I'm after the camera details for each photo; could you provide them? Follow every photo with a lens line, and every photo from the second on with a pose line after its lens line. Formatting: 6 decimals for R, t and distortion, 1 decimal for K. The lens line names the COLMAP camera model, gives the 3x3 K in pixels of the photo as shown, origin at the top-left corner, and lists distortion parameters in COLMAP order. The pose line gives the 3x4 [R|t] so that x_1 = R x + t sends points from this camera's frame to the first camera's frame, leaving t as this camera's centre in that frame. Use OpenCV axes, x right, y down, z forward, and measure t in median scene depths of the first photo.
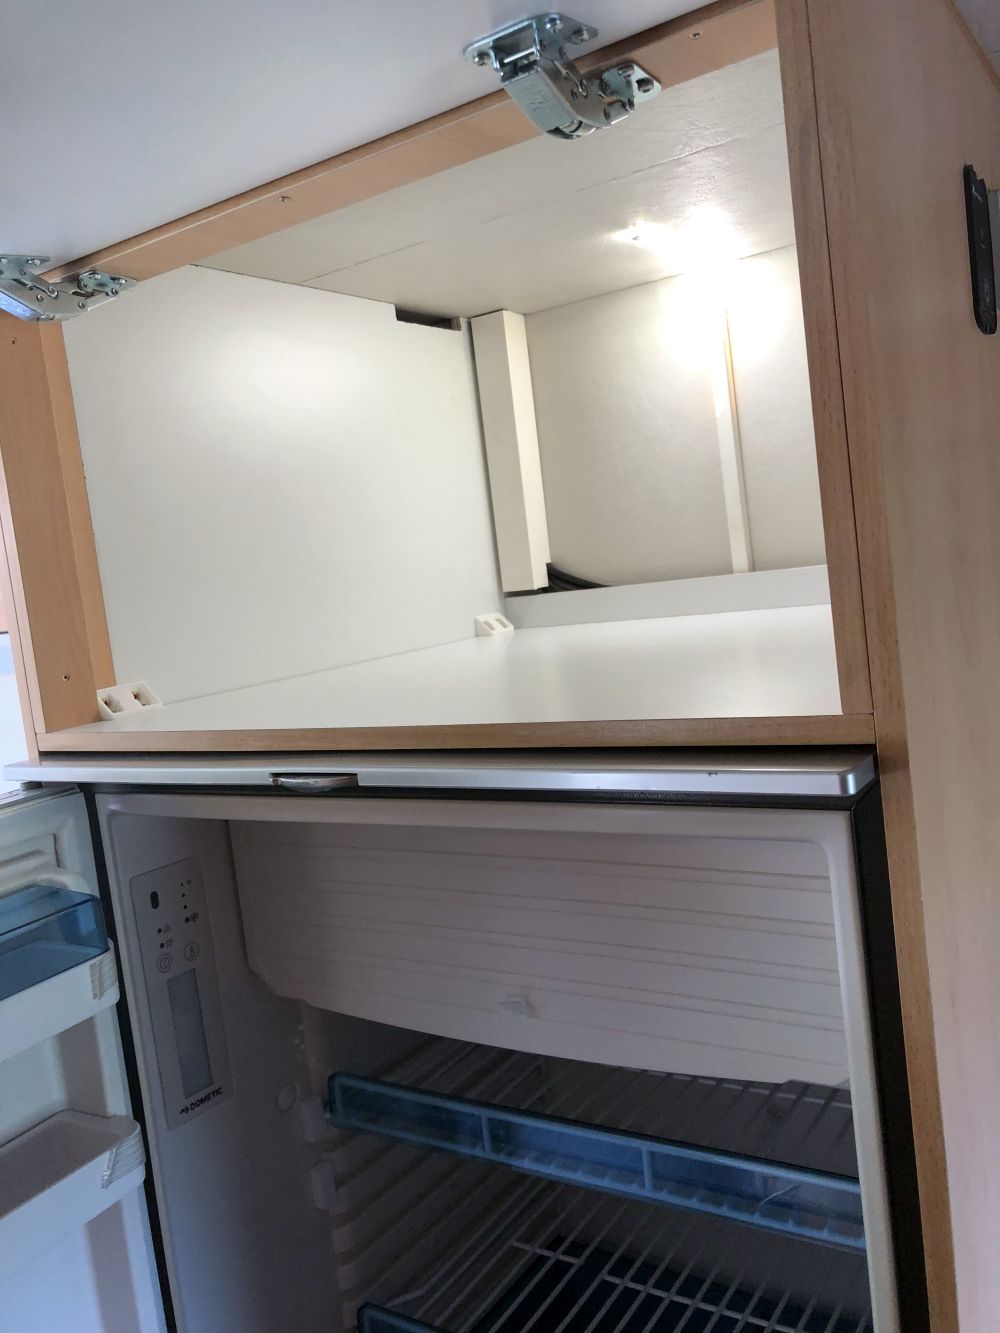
lens RADIAL K [[1096.3, 0, 503.4], [0, 1096.3, 663.9], [0, 0, 1]] dist [0.003469, -0.004404]
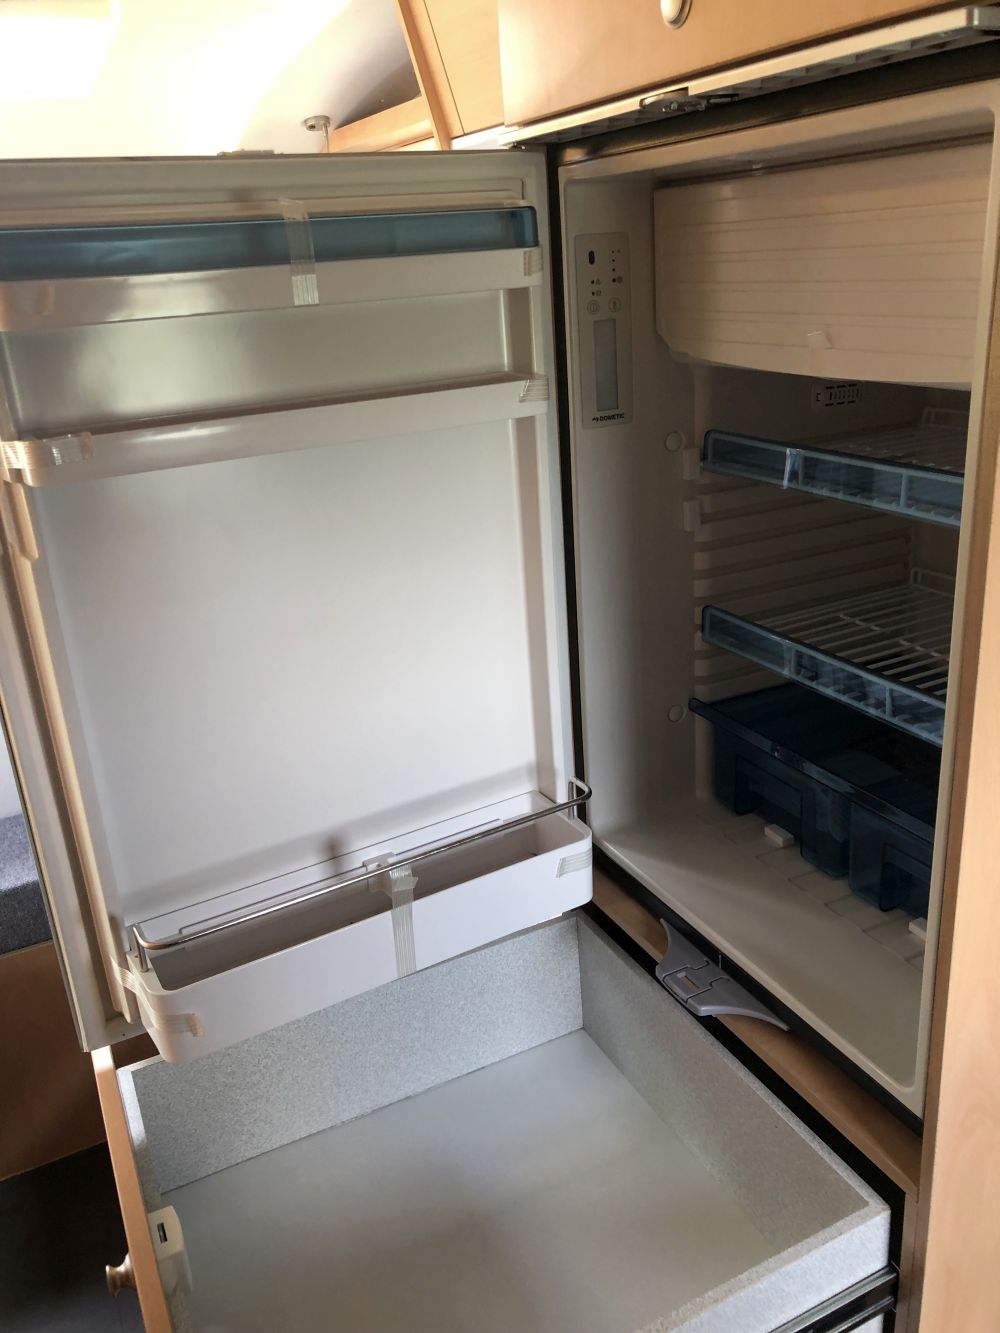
lens RADIAL K [[1096.3, 0, 503.4], [0, 1096.3, 663.9], [0, 0, 1]] dist [0.003469, -0.004404]
pose [[0.860830, 0.238712, -0.449431, 0.316564], [-0.085132, 0.938260, 0.335291, 0.233848], [0.501721, -0.250368, 0.828005, -0.312796]]
